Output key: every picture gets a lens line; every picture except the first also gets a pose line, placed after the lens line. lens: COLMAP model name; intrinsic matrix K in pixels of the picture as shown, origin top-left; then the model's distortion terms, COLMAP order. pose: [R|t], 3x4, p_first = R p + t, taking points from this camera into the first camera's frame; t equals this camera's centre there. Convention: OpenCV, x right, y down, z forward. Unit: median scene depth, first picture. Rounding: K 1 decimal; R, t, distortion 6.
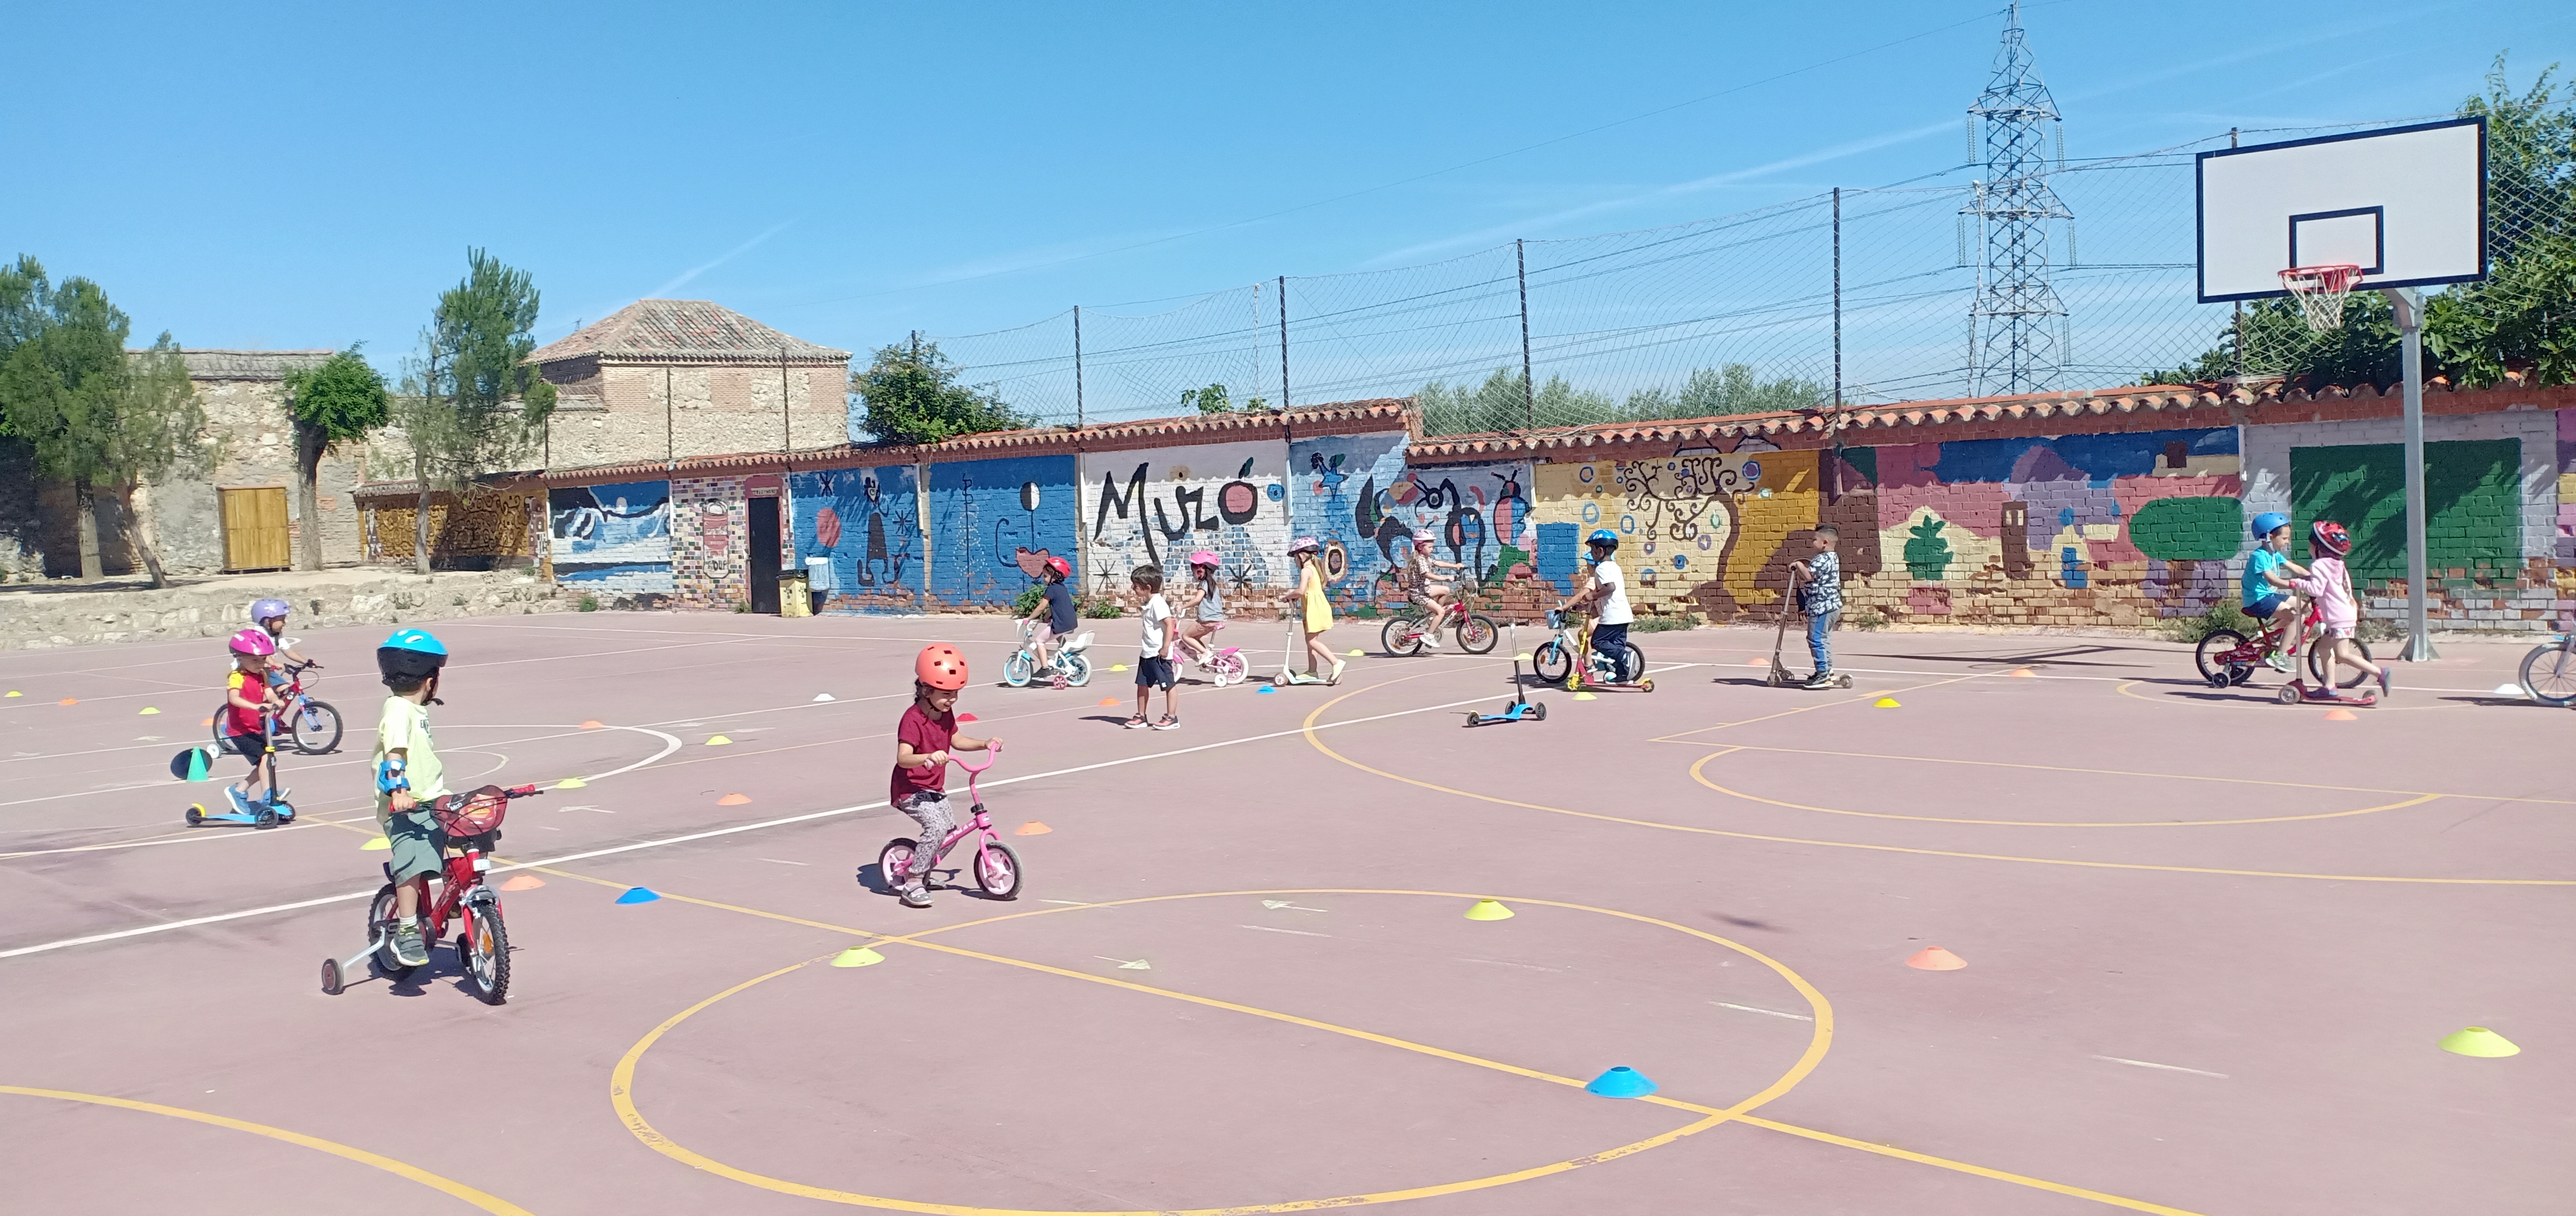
lens RADIAL K [[2023.6, 0, 1256.4], [0, 2023.6, 601.4], [0, 0, 1]] dist [0.143770, -0.225934]
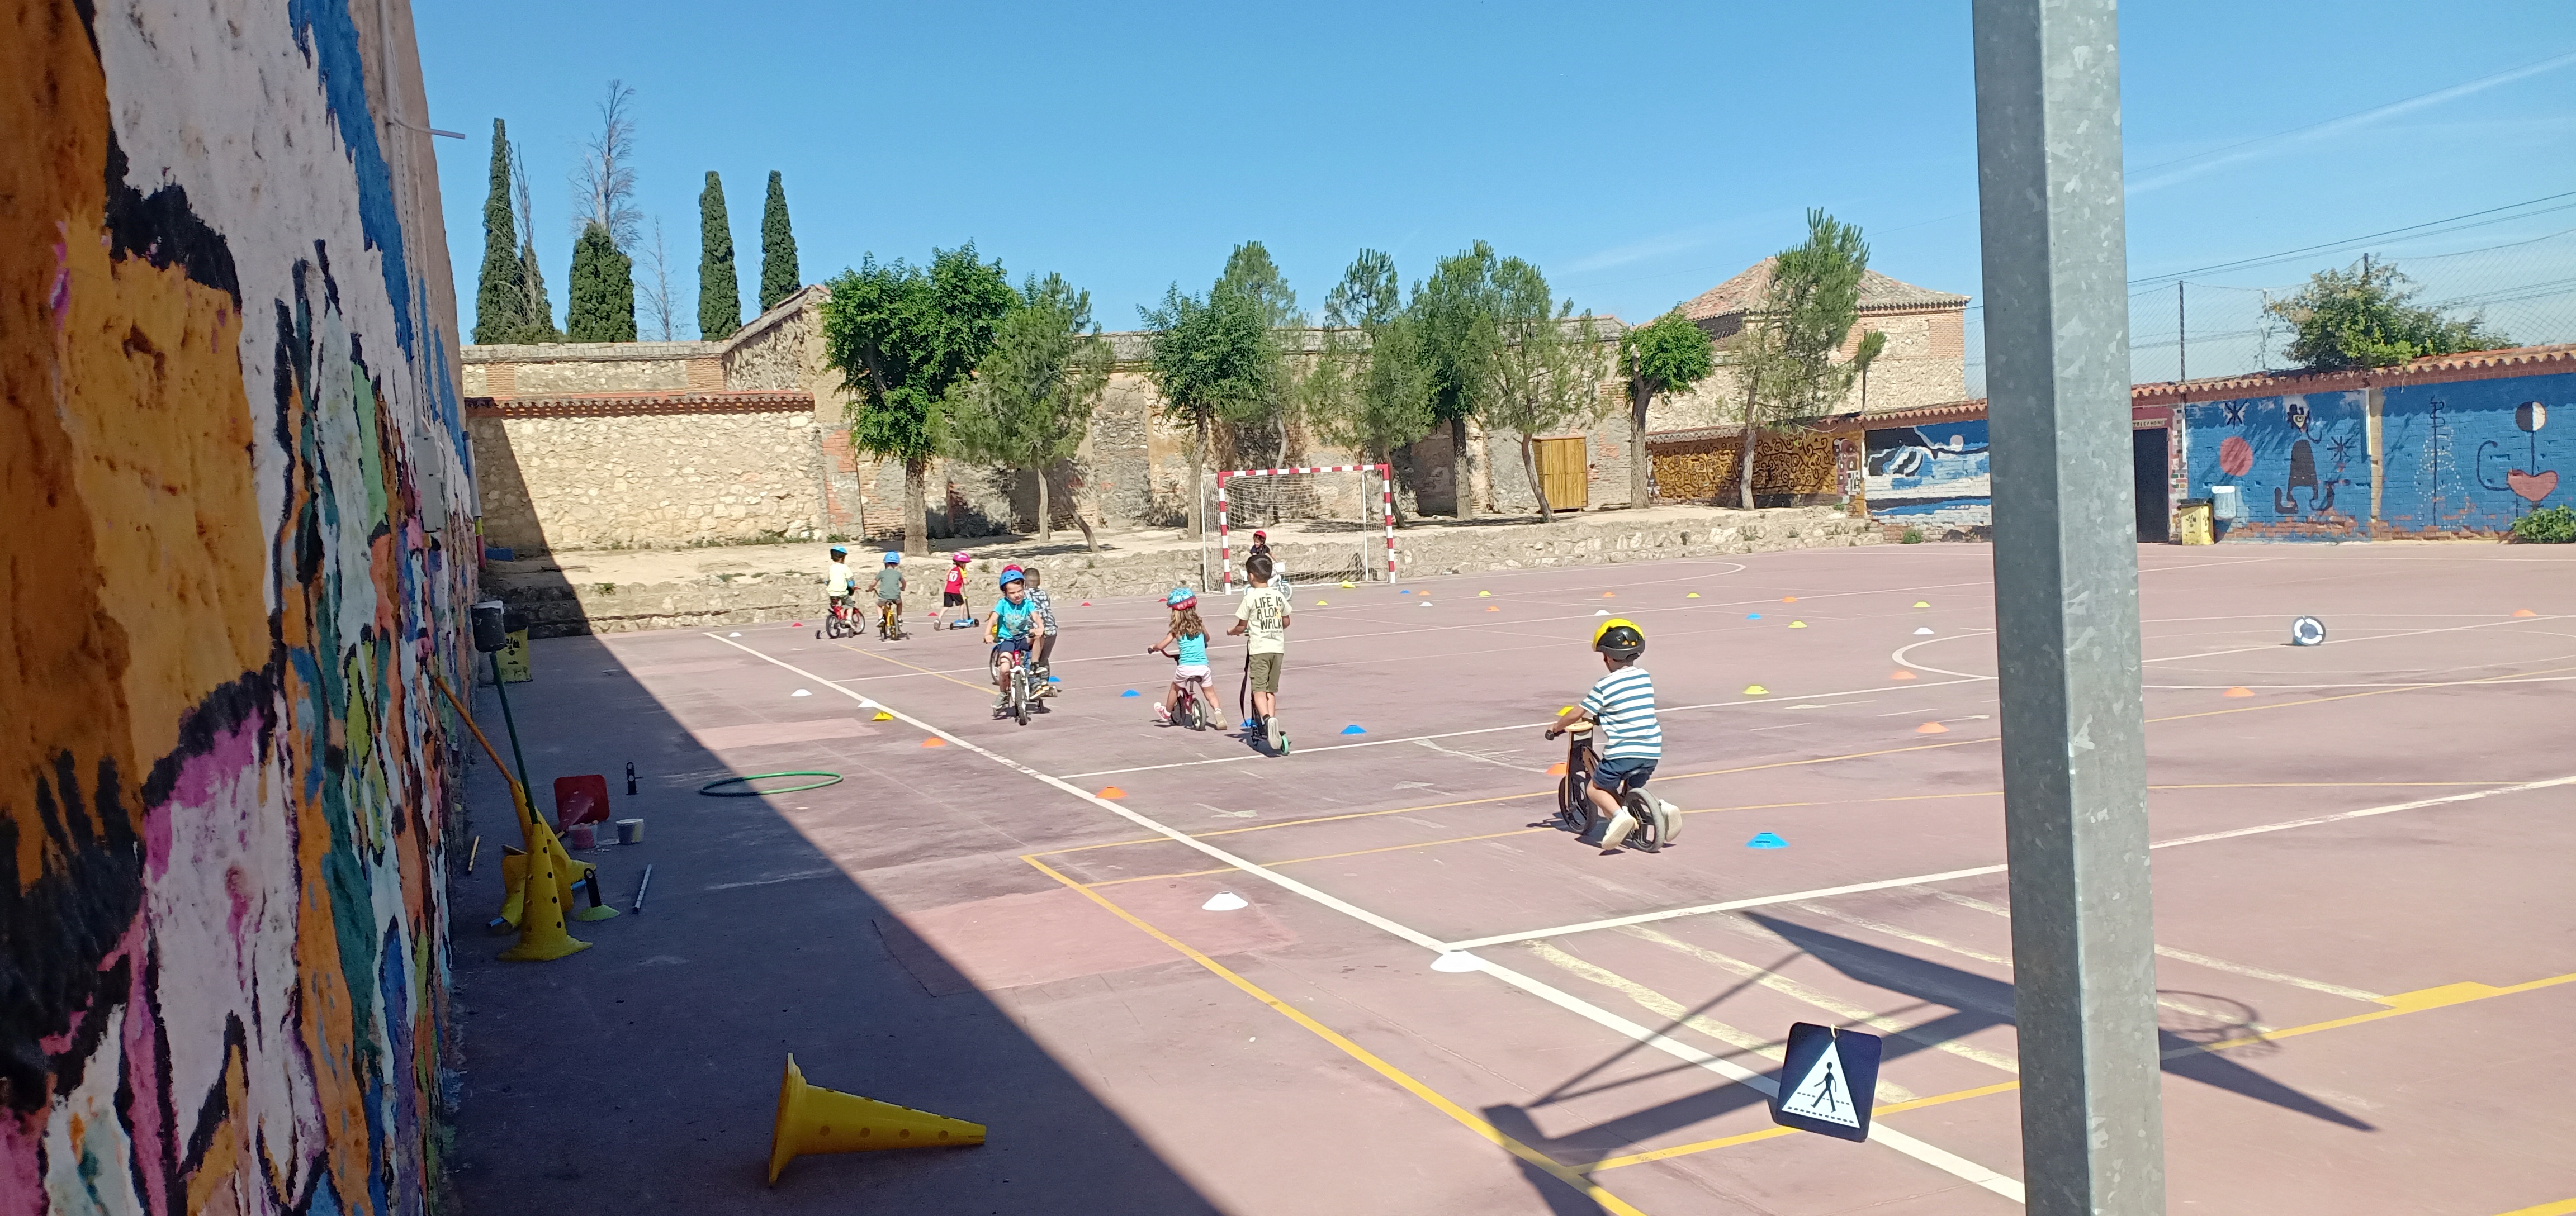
lens RADIAL K [[2010.1, 0, 1278.1], [0, 2010.1, 604.3], [0, 0, 1]] dist [0.147698, -0.264948]
pose [[0.918009, 0.014273, -0.396304, -0.254989], [-0.005958, 0.999736, 0.022205, 0.018199], [0.396516, -0.018023, 0.917851, -0.125673]]
